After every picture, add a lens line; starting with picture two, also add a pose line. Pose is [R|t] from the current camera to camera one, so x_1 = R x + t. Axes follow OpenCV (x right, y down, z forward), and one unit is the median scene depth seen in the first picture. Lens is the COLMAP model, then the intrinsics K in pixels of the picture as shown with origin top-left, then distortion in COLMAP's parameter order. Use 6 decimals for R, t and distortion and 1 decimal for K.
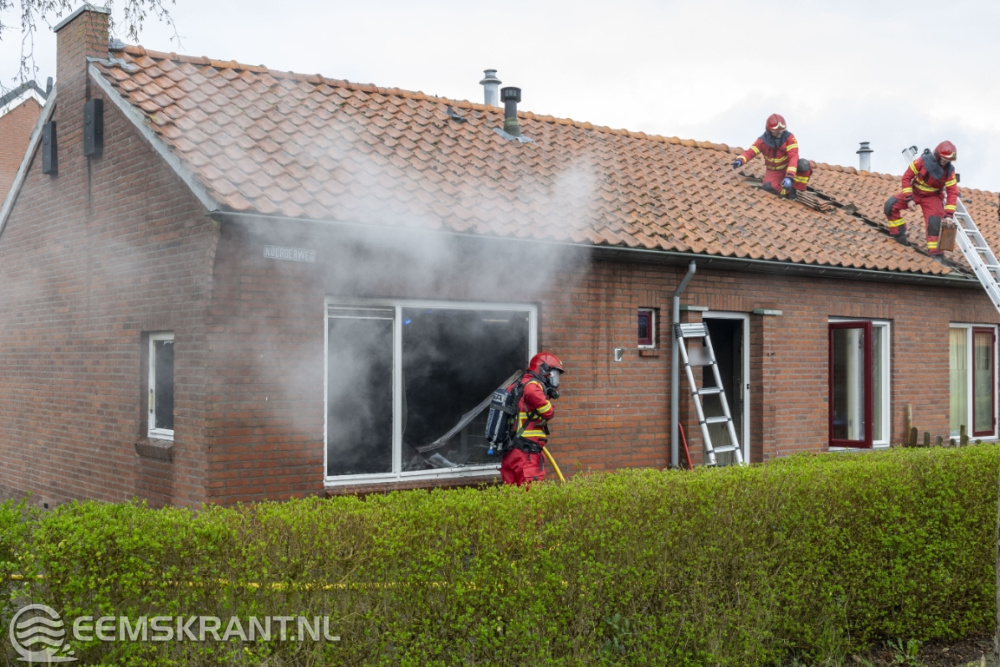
lens RADIAL K [[1219.0, 0, 510.7], [0, 1219.0, 356.4], [0, 0, 1]] dist [0.008433, 0.000000]
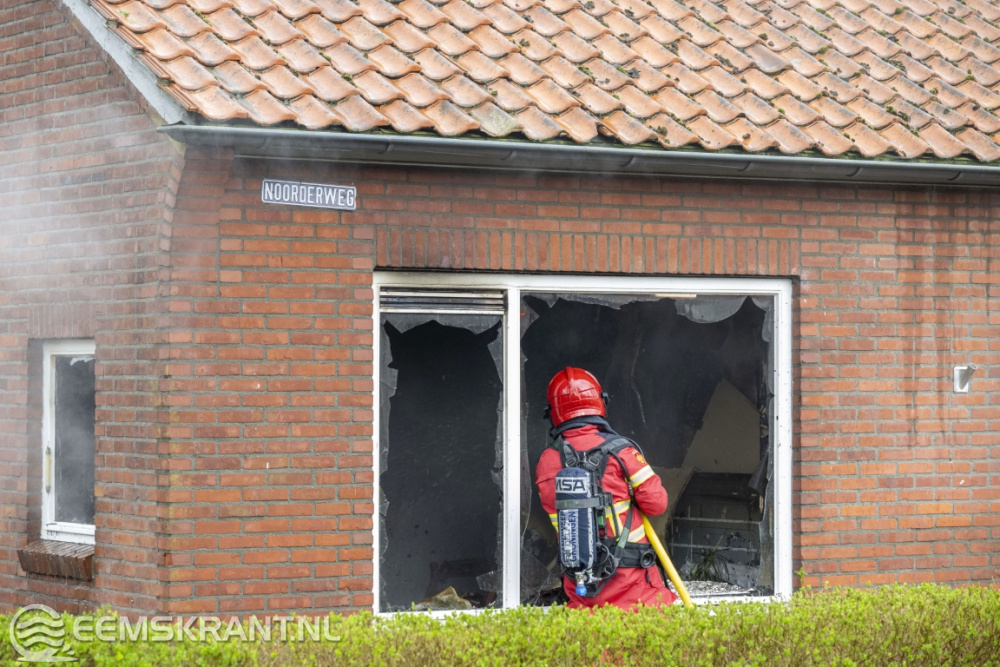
lens RADIAL K [[3912.7, 0, 495.3], [0, 3912.7, 341.8], [0, 0, 1]] dist [0.101106, 0.000000]
pose [[0.993010, -0.003043, -0.117989, 0.089228], [0.002857, 0.999994, -0.001745, -0.014272], [0.117994, 0.001396, 0.993013, -0.605980]]
